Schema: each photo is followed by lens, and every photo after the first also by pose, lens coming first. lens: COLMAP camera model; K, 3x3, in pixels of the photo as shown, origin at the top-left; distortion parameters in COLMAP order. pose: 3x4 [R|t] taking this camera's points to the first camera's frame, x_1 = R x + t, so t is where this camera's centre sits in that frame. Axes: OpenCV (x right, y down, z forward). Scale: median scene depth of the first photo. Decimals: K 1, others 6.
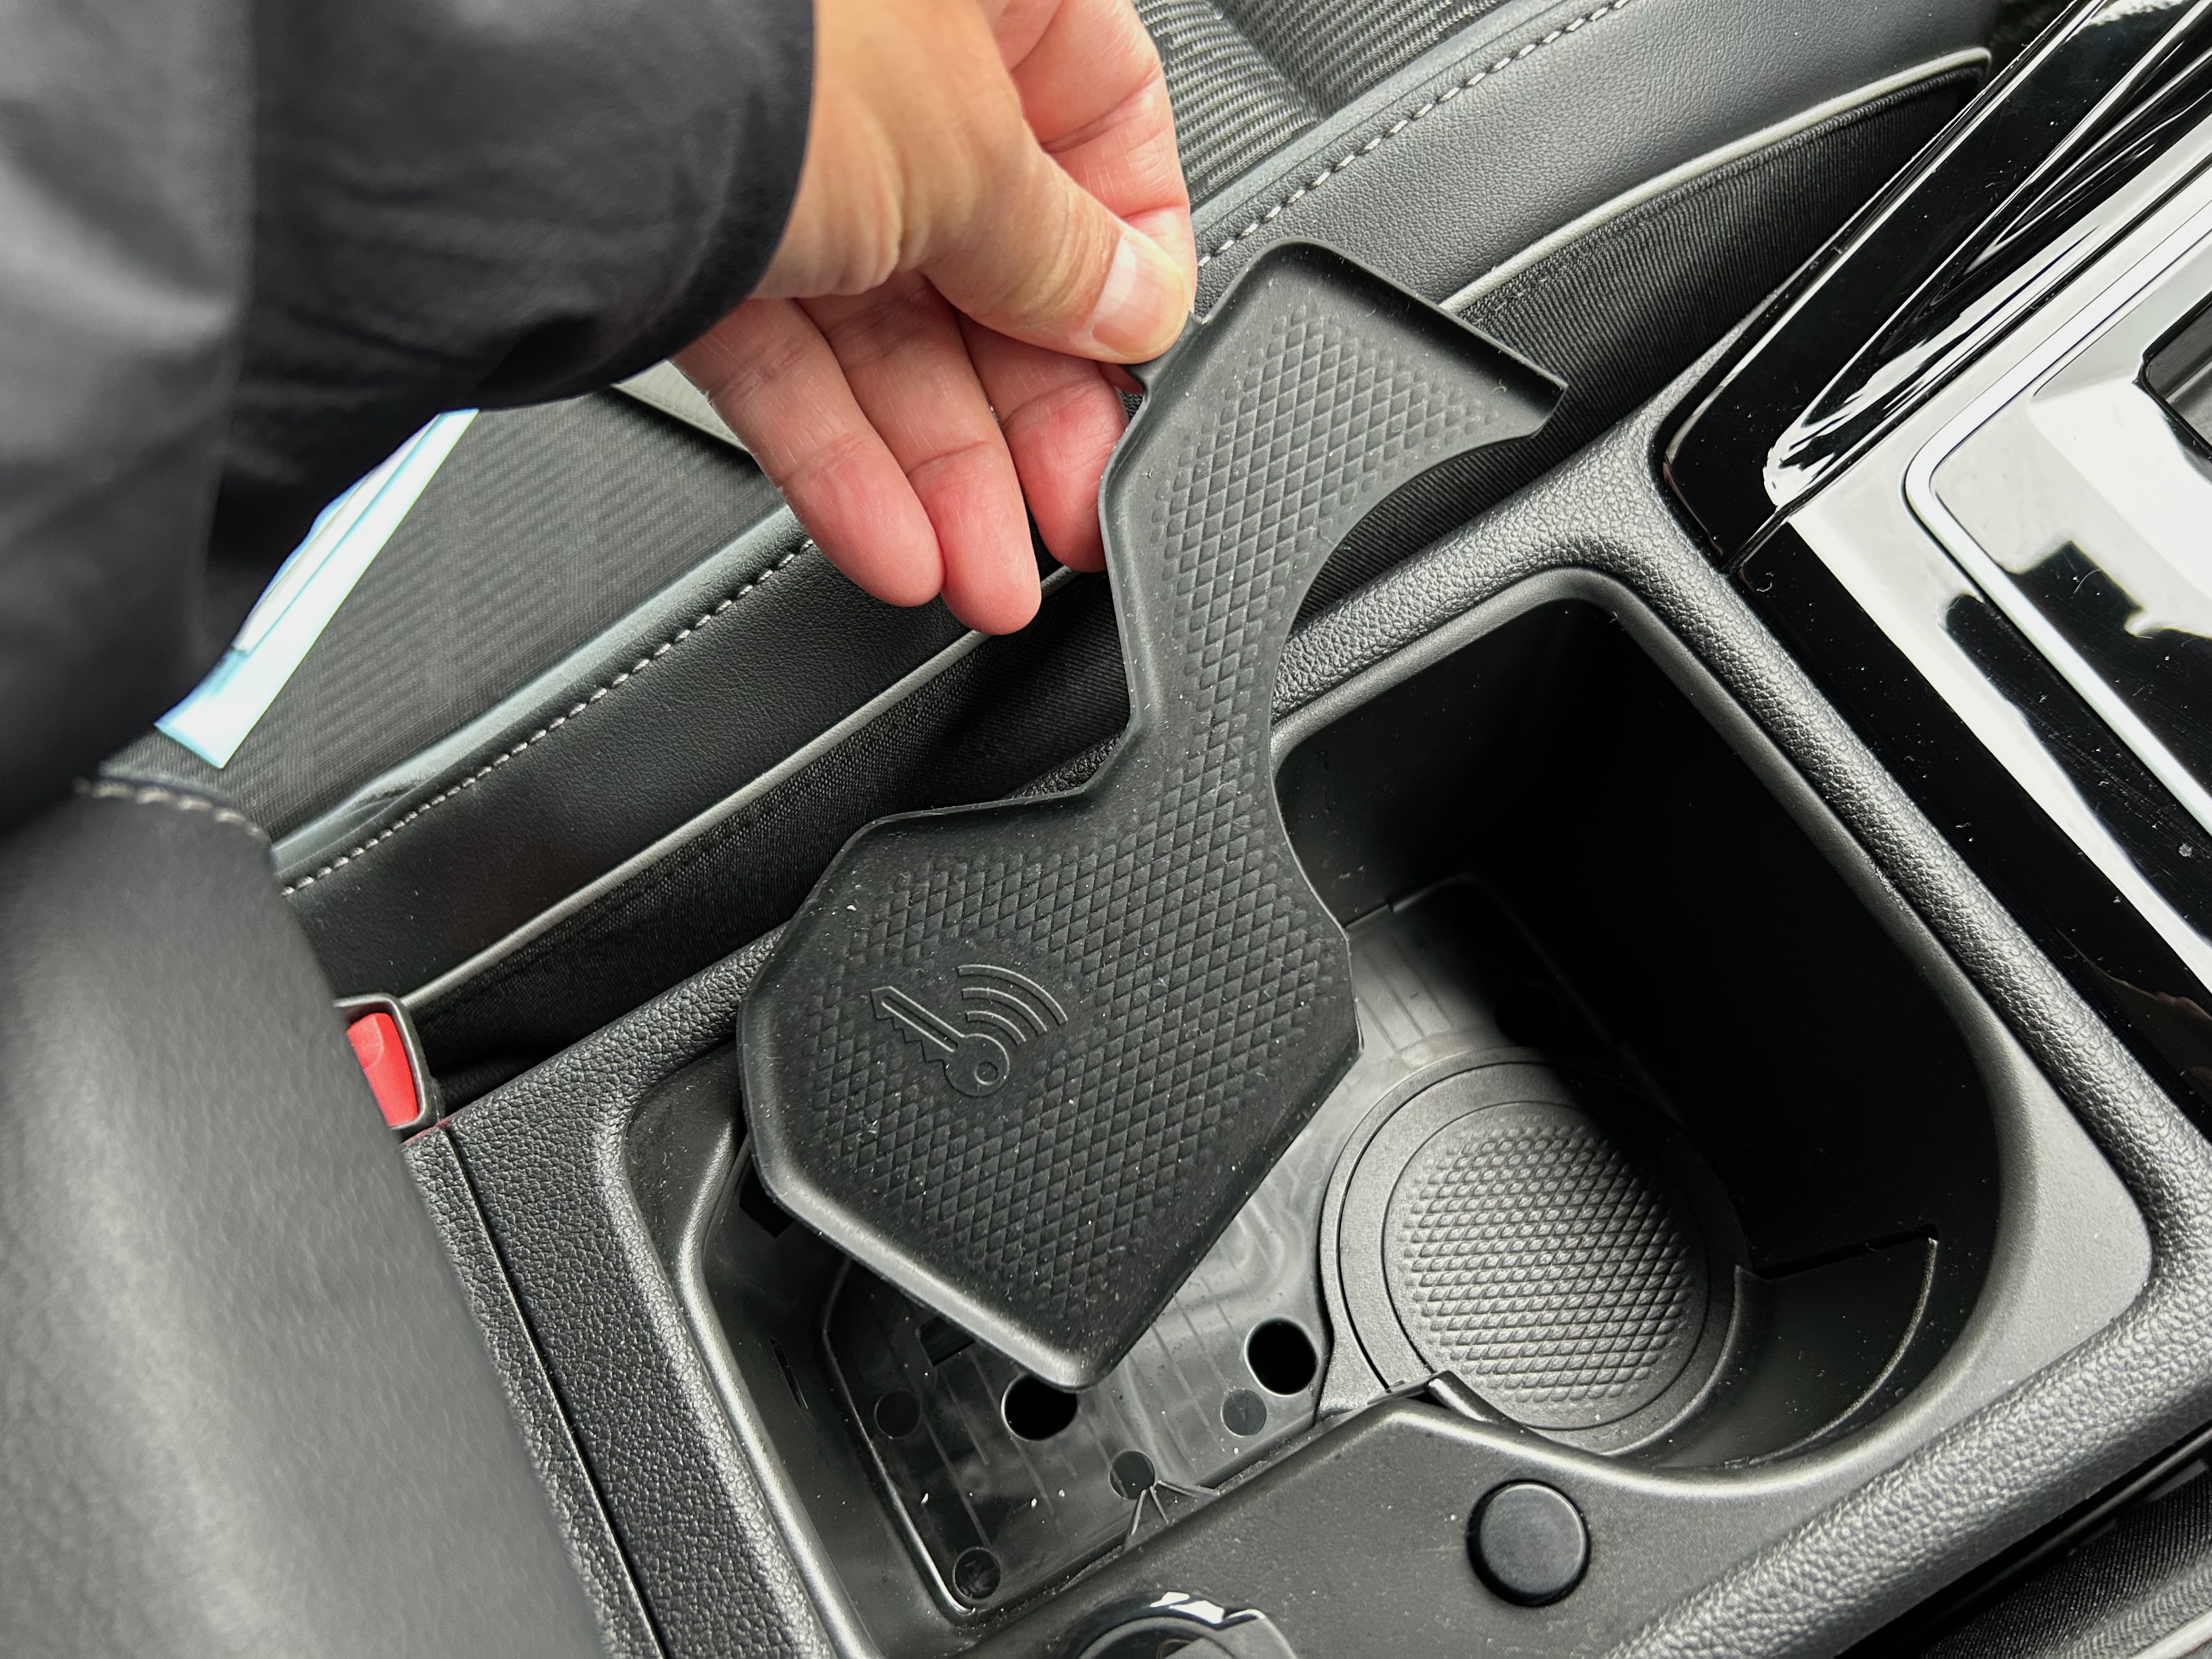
lens RADIAL K [[1695.4, 0, 1106.0], [0, 1695.4, 829.5], [0, 0, 1]] dist [-0.018870, 0.005355]
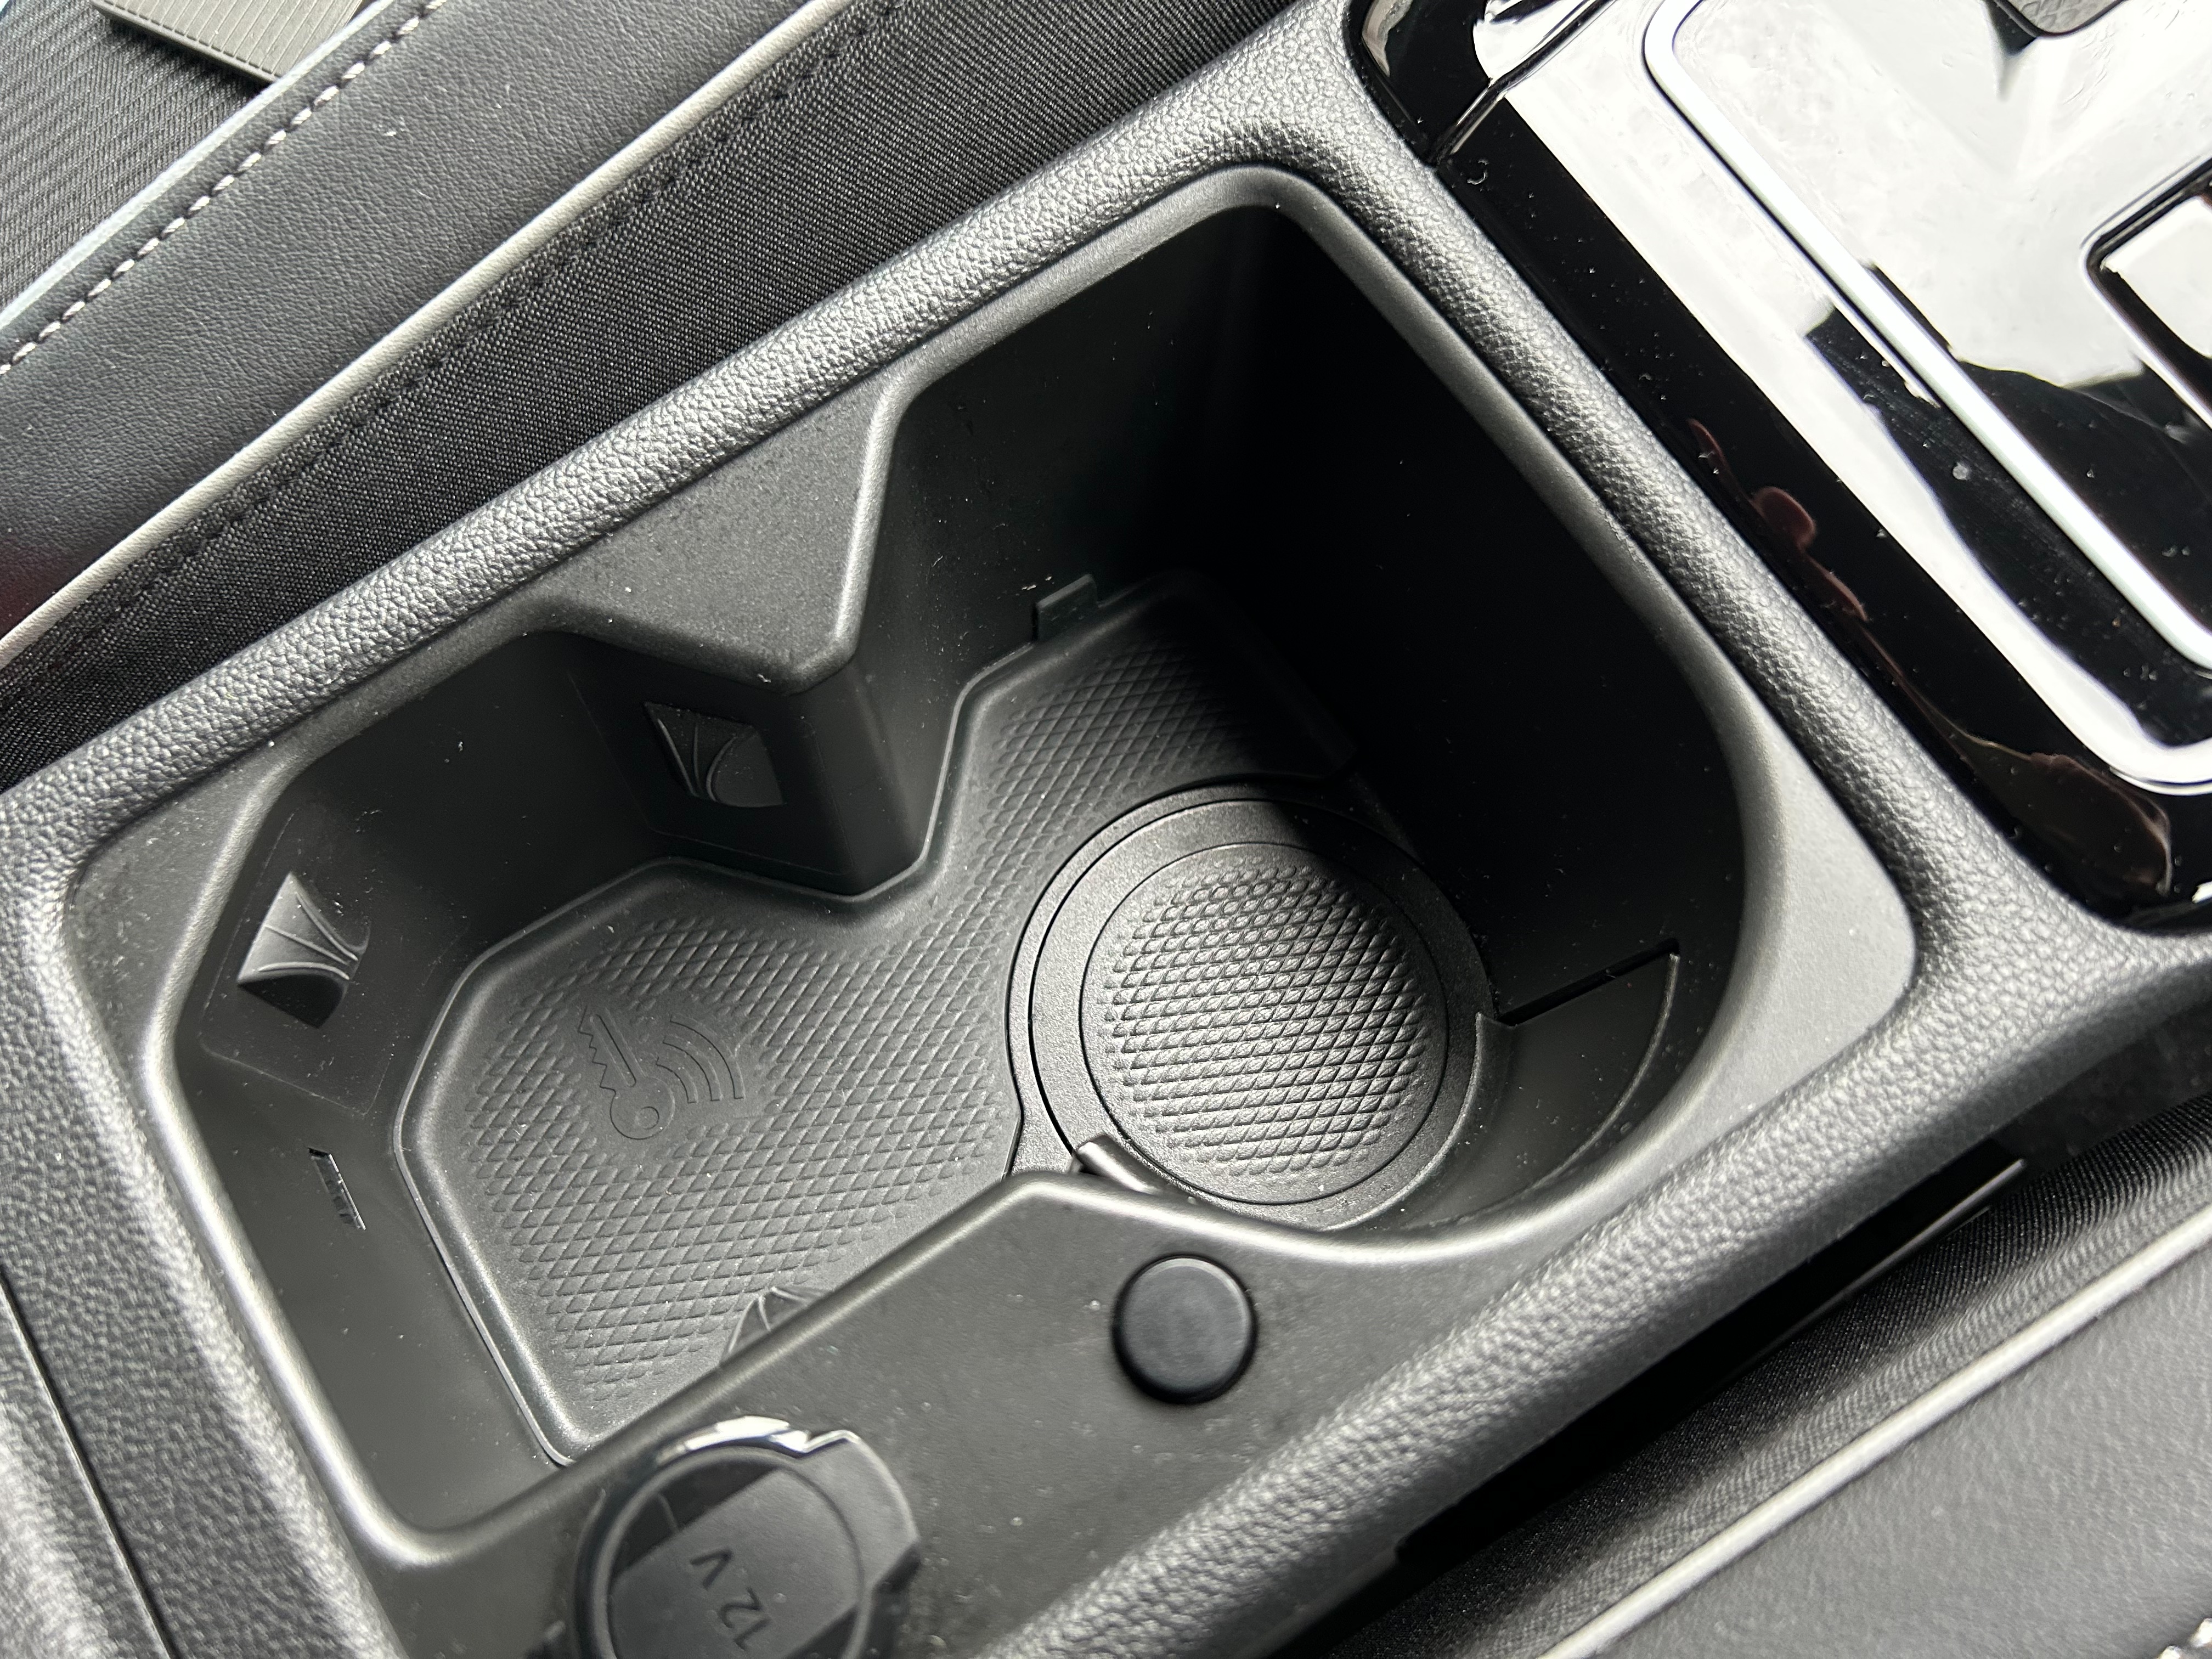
lens RADIAL K [[1695.4, 0, 1106.0], [0, 1695.4, 829.5], [0, 0, 1]] dist [-0.018870, 0.005355]
pose [[0.995259, -0.039929, 0.088682, 0.139802], [0.031007, 0.994524, 0.099807, 0.091022], [-0.092181, -0.096584, 0.991047, 0.197457]]
